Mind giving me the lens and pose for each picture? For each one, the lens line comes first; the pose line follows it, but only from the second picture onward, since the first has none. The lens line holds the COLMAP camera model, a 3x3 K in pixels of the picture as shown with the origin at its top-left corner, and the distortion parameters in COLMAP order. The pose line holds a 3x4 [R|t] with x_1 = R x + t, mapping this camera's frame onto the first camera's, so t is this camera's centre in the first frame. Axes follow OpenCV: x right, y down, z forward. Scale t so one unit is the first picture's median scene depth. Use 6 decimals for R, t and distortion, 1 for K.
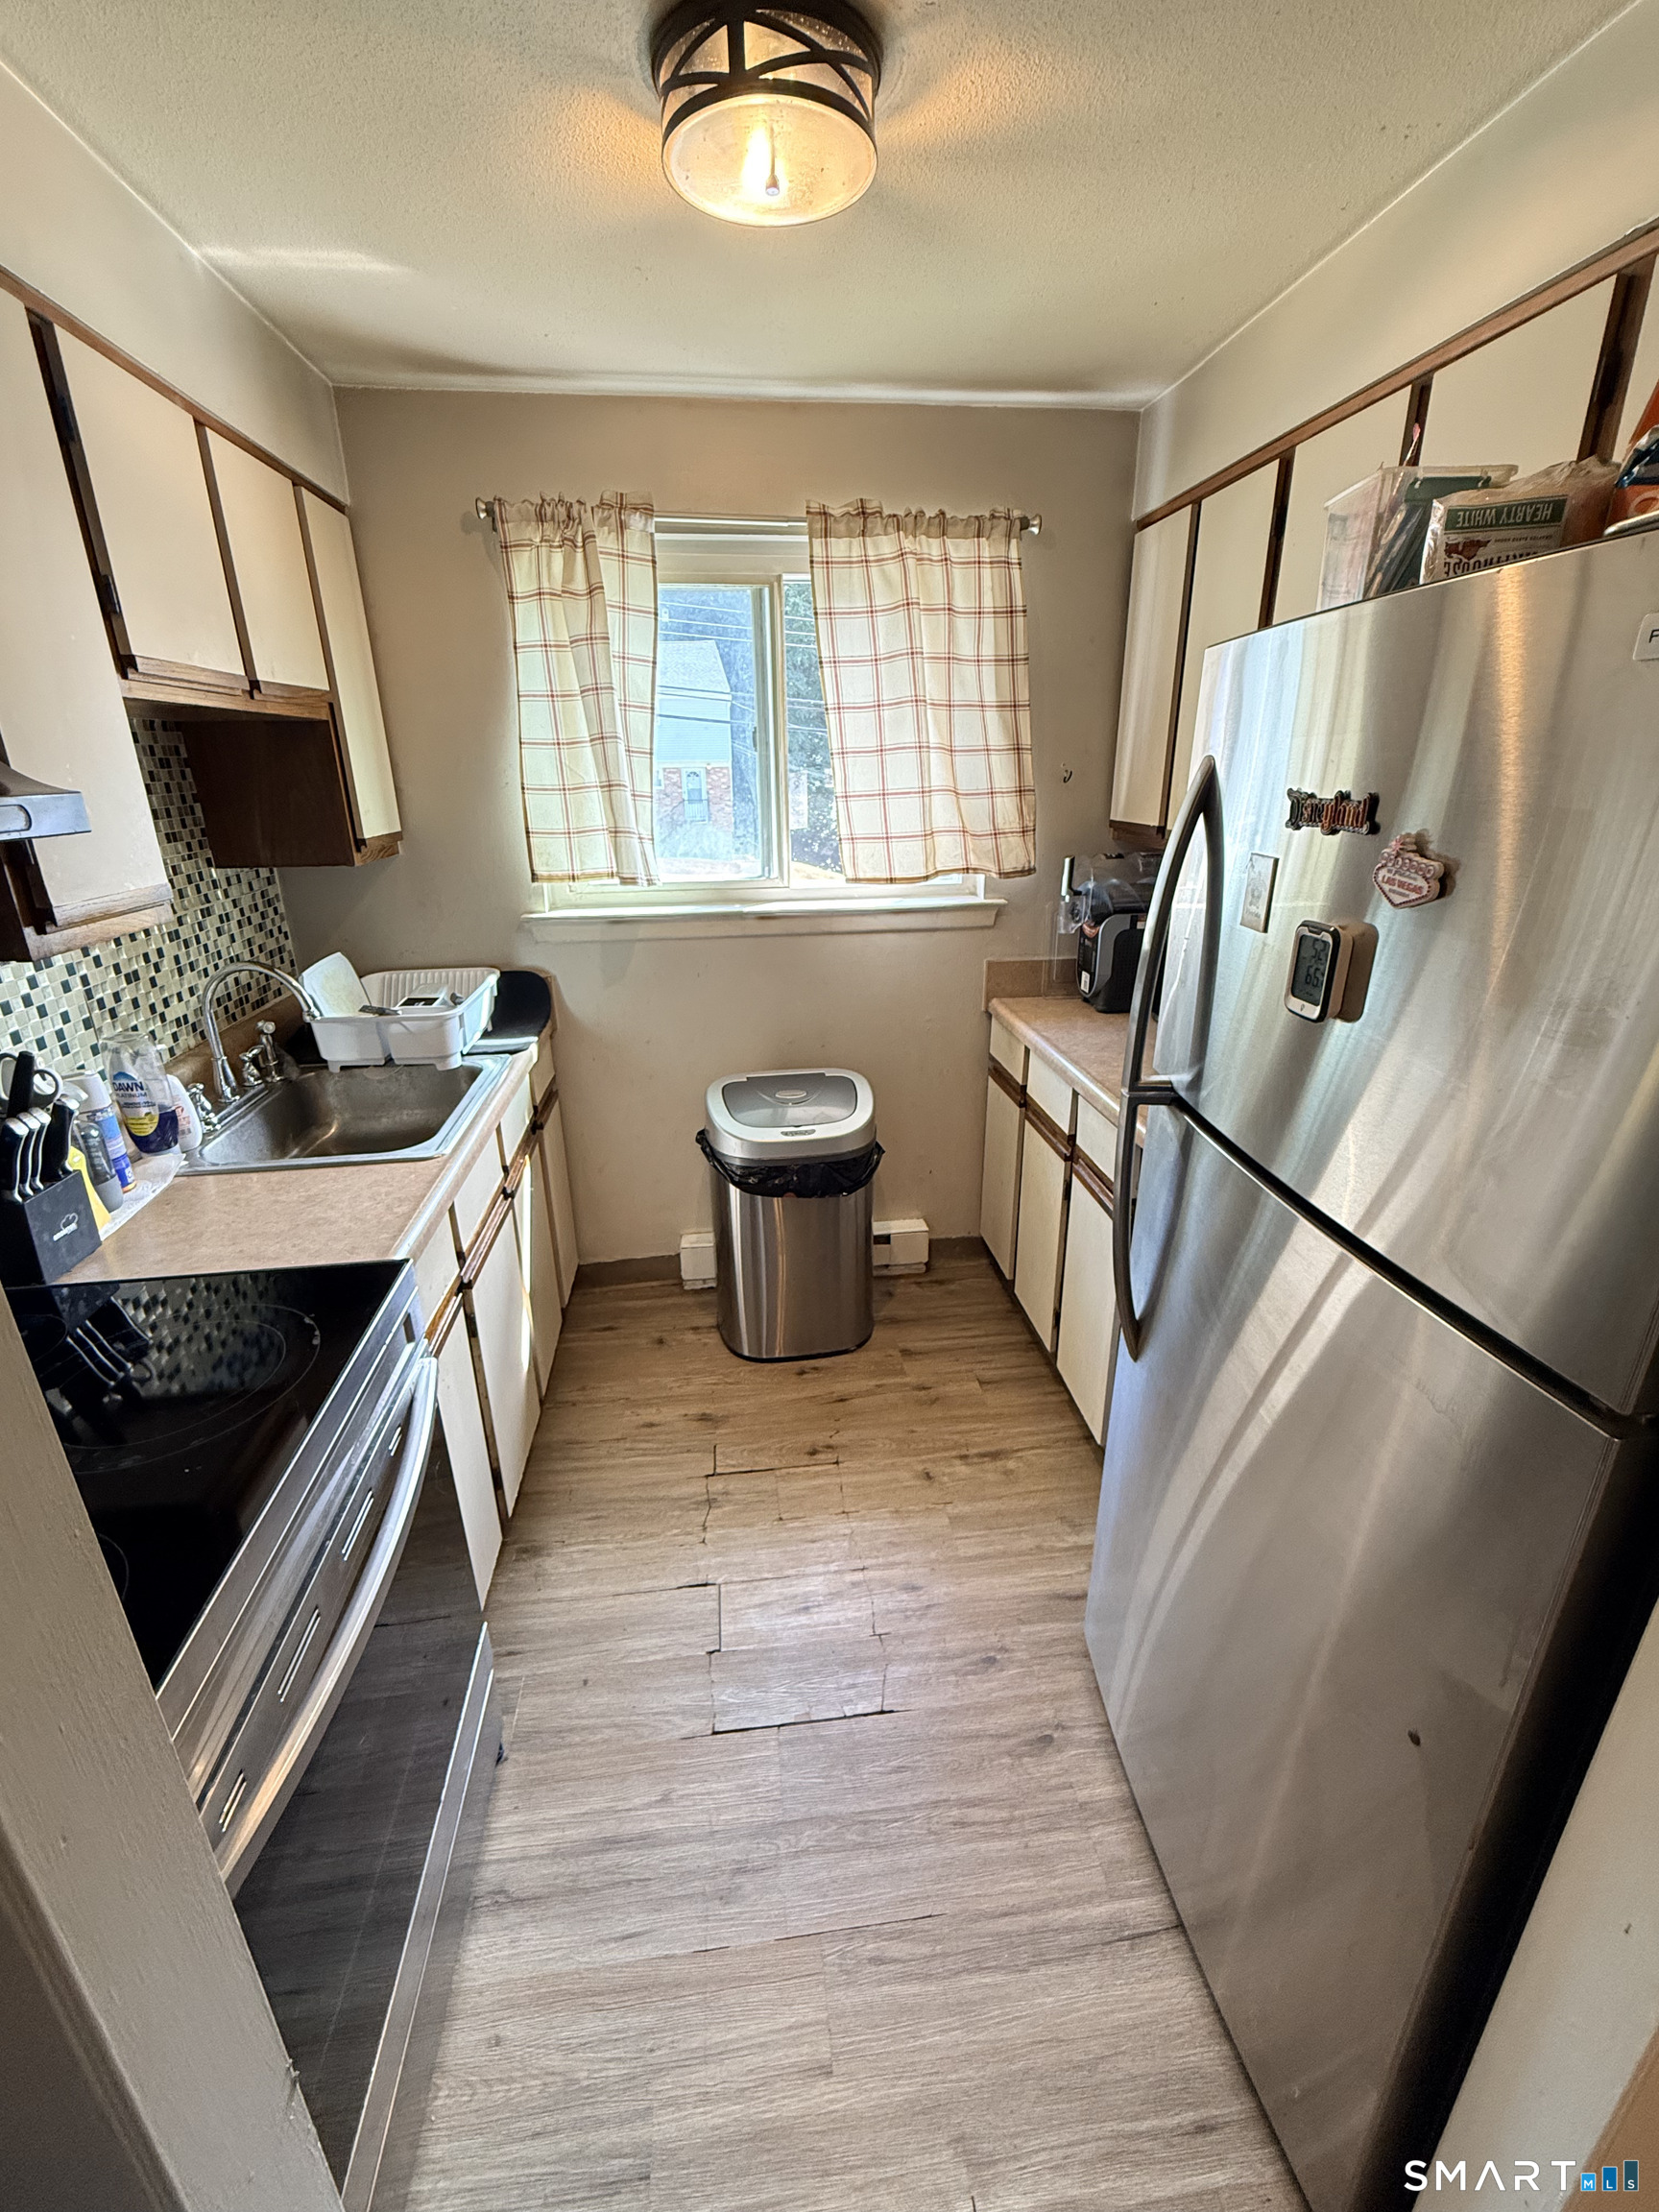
lens RADIAL K [[925.0, 0, 830.4], [0, 925.0, 1104.4], [0, 0, 1]] dist [0.000673, 0.000111]
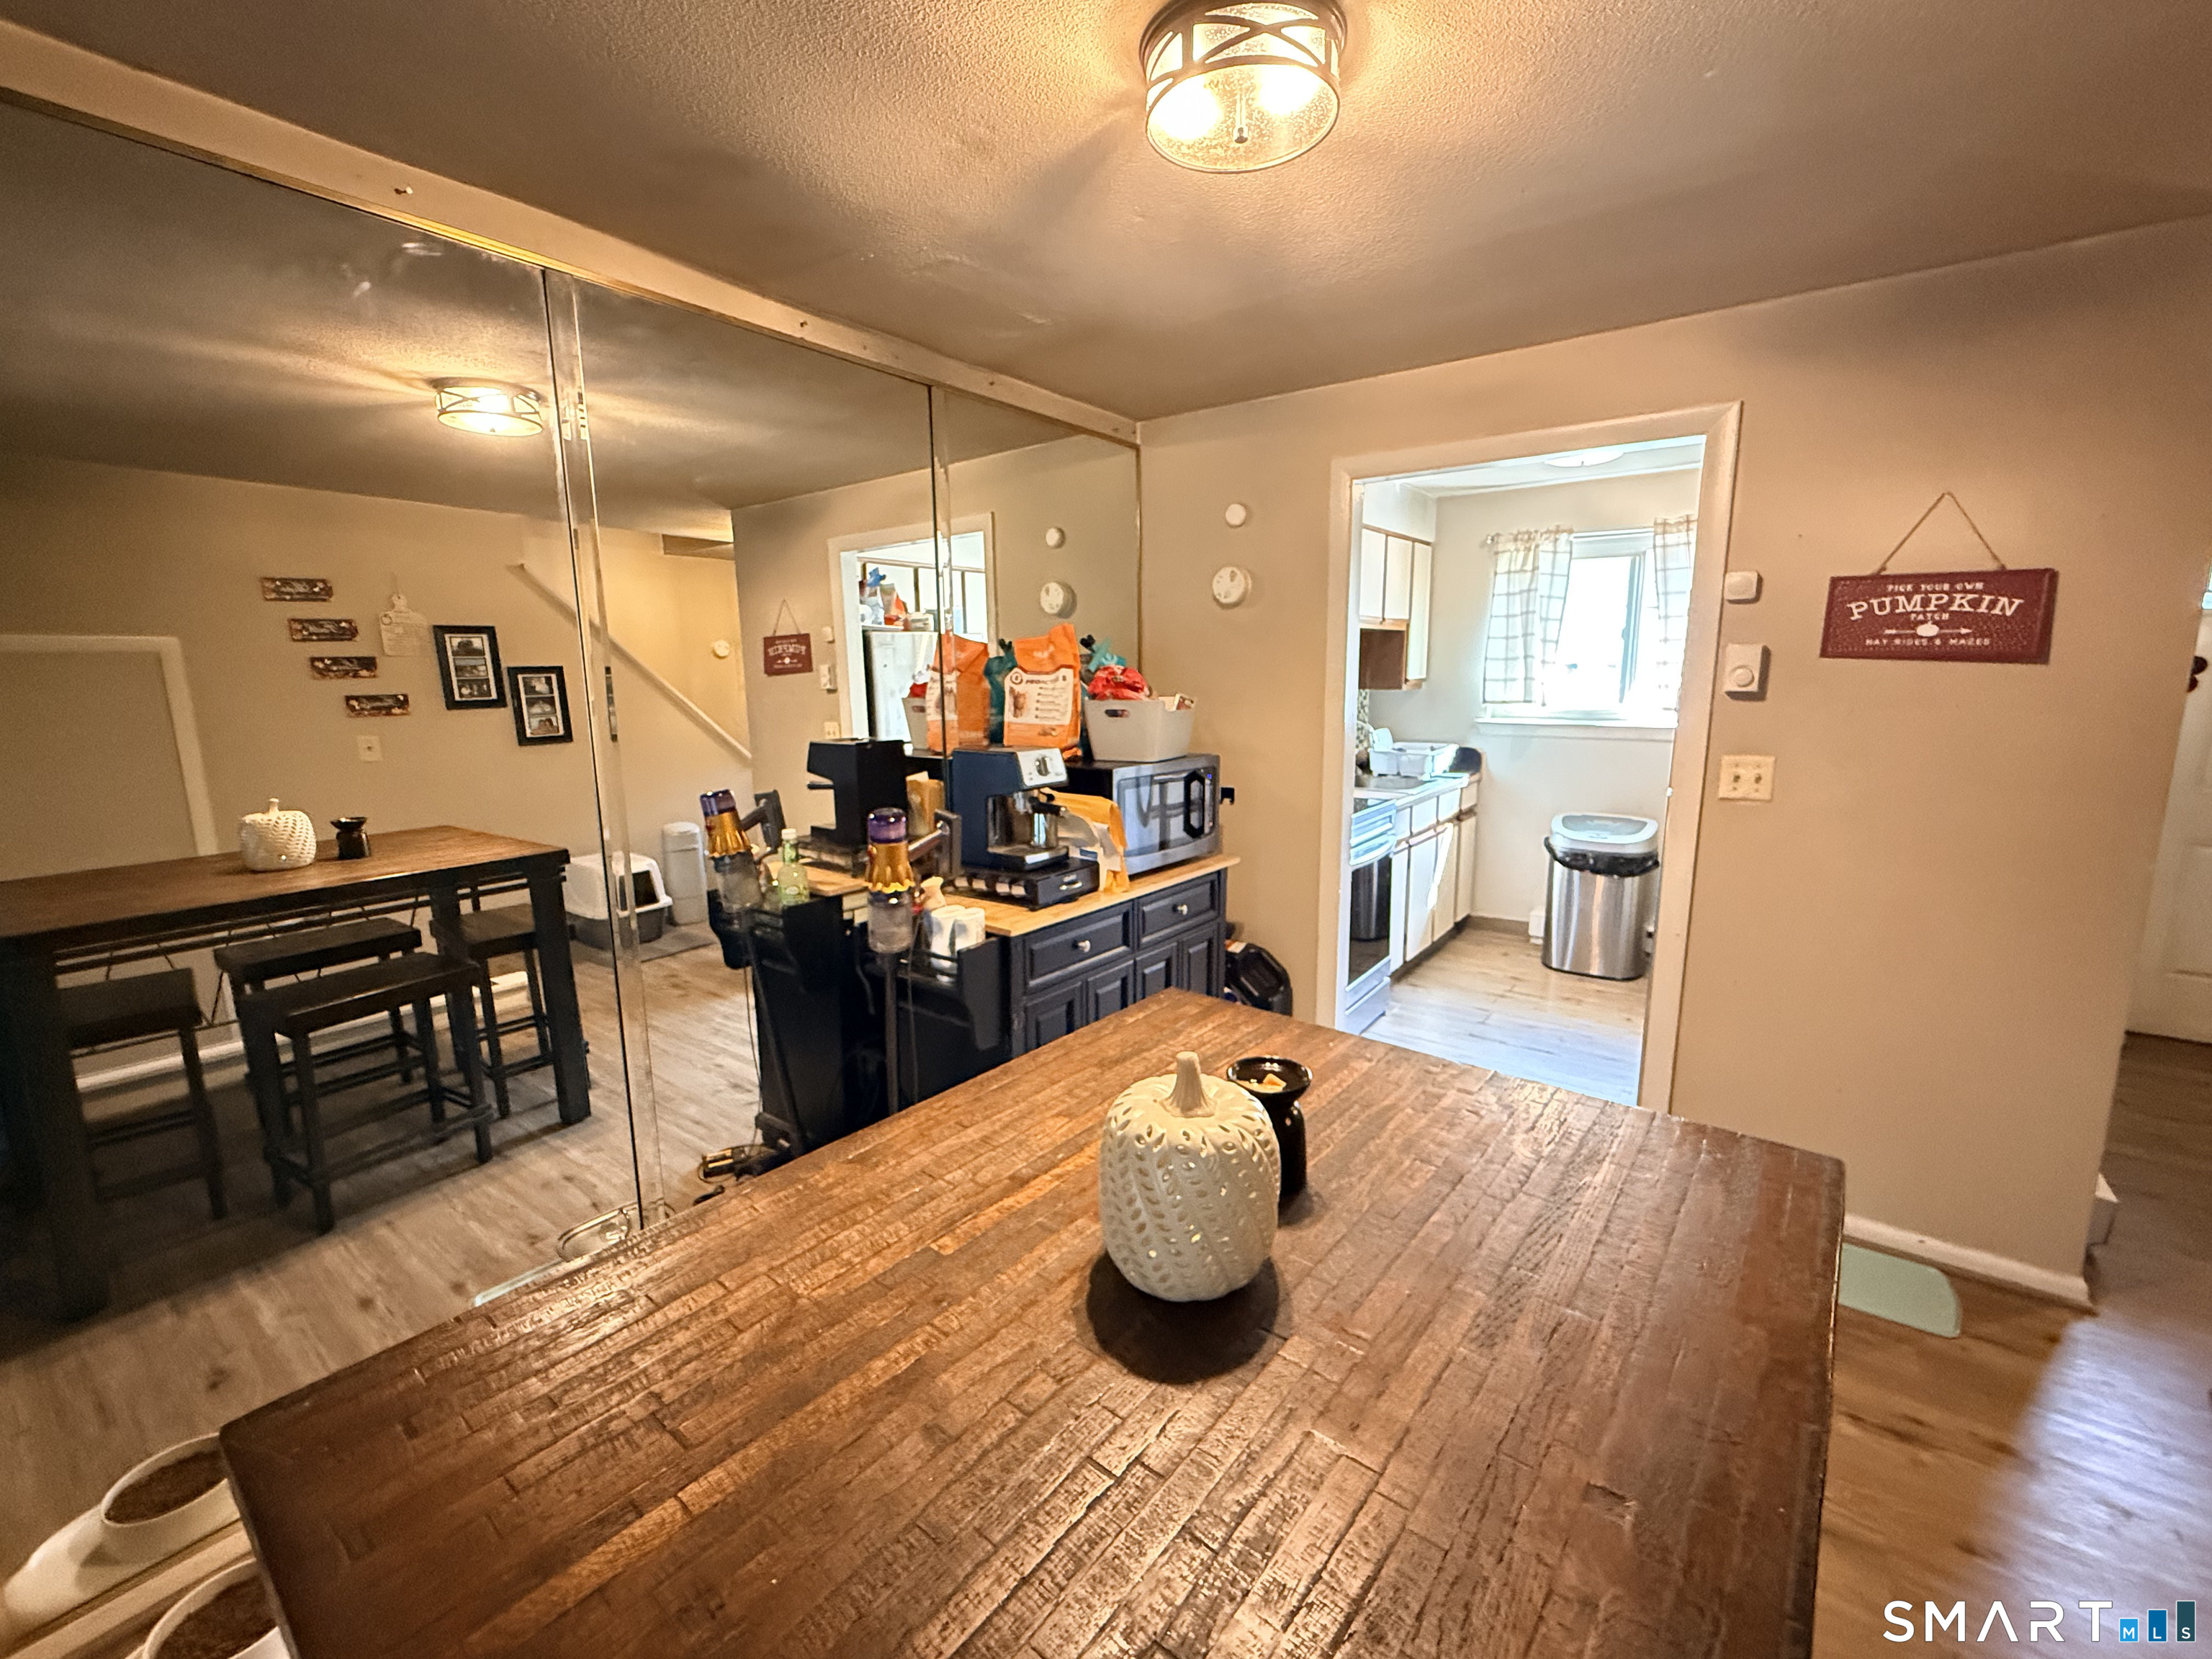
lens RADIAL K [[925.0, 0, 1101.9], [0, 925.0, 832.1], [0, 0, 1]] dist [0.000673, 0.000111]
pose [[0.720398, 0.123281, -0.682517, 0.542327], [-0.237026, 0.968586, -0.075229, 0.419779], [0.651802, 0.215969, 0.726988, -1.046387]]
